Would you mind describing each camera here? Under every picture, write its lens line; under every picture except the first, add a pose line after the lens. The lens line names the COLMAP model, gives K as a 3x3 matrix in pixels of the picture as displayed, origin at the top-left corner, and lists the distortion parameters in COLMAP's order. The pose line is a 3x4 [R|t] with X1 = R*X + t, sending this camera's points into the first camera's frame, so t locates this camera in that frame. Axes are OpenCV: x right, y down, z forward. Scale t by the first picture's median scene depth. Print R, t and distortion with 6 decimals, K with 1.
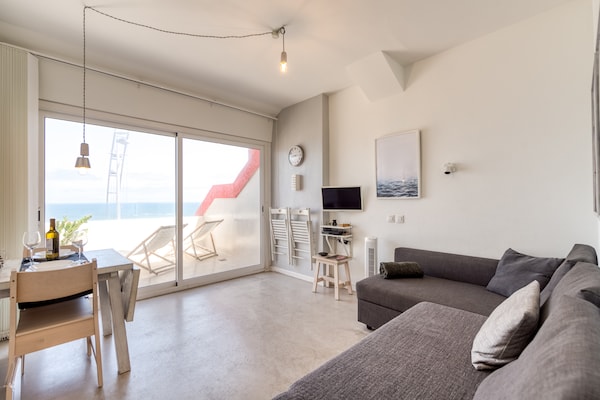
lens RADIAL K [[255.7, 0, 300.0], [0, 255.7, 200.0], [0, 0, 1]] dist [0.002245, -0.003711]
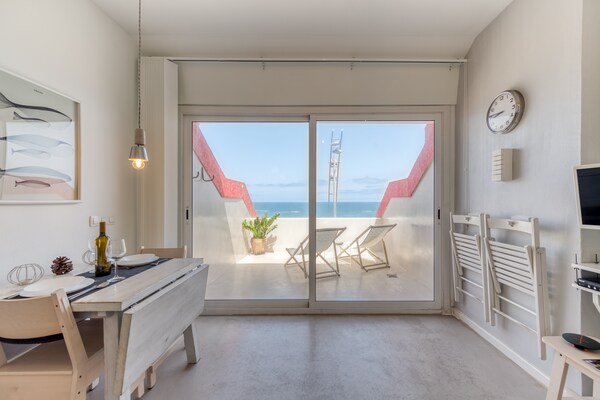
lens RADIAL K [[237.5, 0, 317.2], [0, 237.5, 201.4], [0, 0, 1]] dist [0.001655, -0.000138]
pose [[0.729589, 0.005631, -0.683862, 0.034924], [-0.000700, 0.999972, 0.007487, -0.000508], [0.683885, -0.004984, 0.729573, 0.371903]]
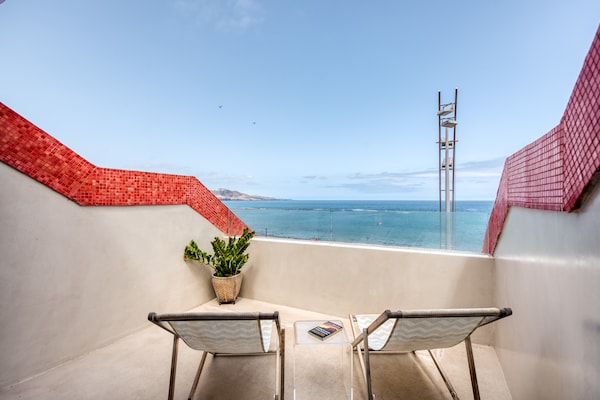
lens RADIAL K [[277.8, 0, 300.0], [0, 277.8, 200.0], [0, 0, 1]] dist [-0.004115, -0.001421]
pose [[0.331470, 0.003938, -0.943458, -0.177569], [0.005455, 0.999967, 0.006091, -0.020210], [0.943450, -0.007165, 0.331437, 0.973091]]
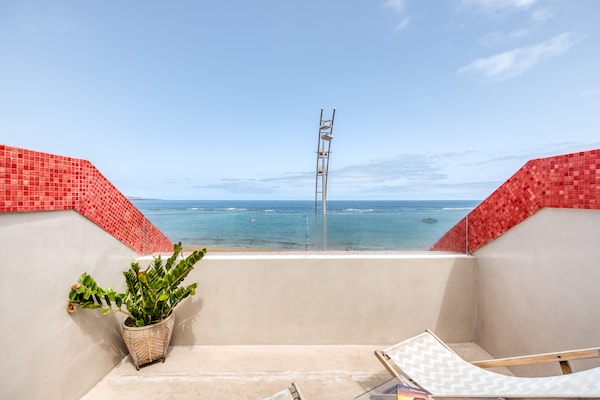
lens RADIAL K [[248.6, 0, 300.0], [0, 248.6, 200.0], [0, 0, 1]] dist [0.001511, -0.000545]
pose [[0.729148, 0.004762, -0.684339, -0.480770], [0.000934, 0.999968, 0.007954, -0.023420], [0.684355, -0.006439, 0.729120, 0.895395]]
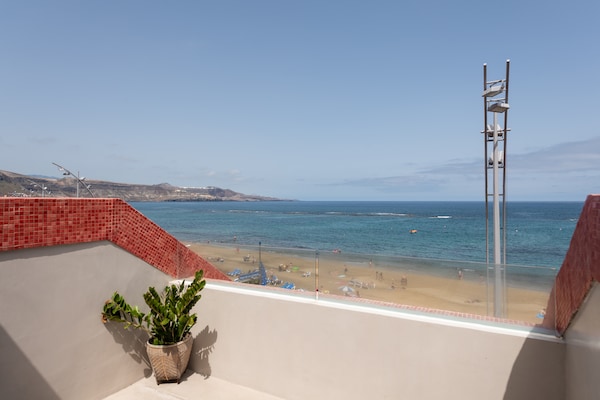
lens RADIAL K [[348.6, 0, 300.0], [0, 348.6, 200.0], [0, 0, 1]] dist [0.001191, -0.001741]
pose [[0.307659, 0.002122, -0.951494, -0.259354], [0.004643, 0.999982, 0.003731, -0.080327], [0.951485, -0.005566, 0.307644, 1.071976]]
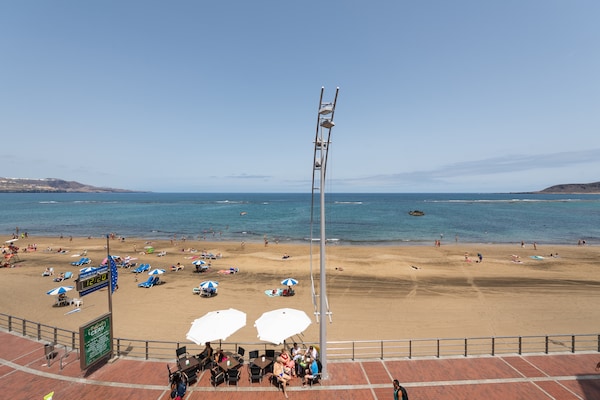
lens RADIAL K [[239.3, 0, 300.0], [0, 239.3, 200.0], [0, 0, 1]] dist [0.015110, -0.004606]
pose [[0.757905, 0.025630, -0.651861, -0.882942], [-0.001142, 0.999279, 0.037962, -0.076726], [0.652364, -0.028027, 0.757387, 1.241425]]
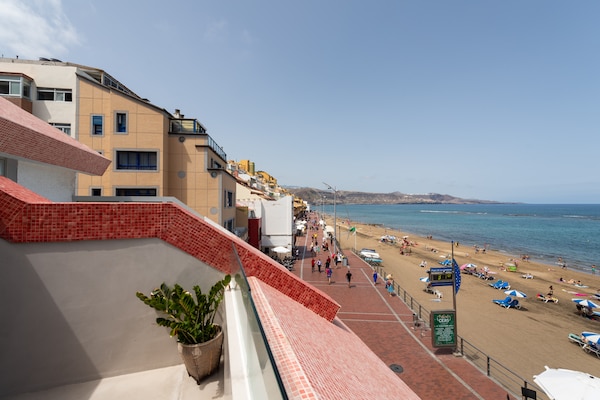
lens RADIAL K [[237.2, 0, 300.0], [0, 237.2, 200.0], [0, 0, 1]] dist [0.002526, 0.000149]
pose [[-0.432103, -0.009880, -0.901770, -0.634100], [0.008694, 0.999848, -0.015120, -0.078329], [0.901782, -0.014374, -0.431951, 1.442180]]
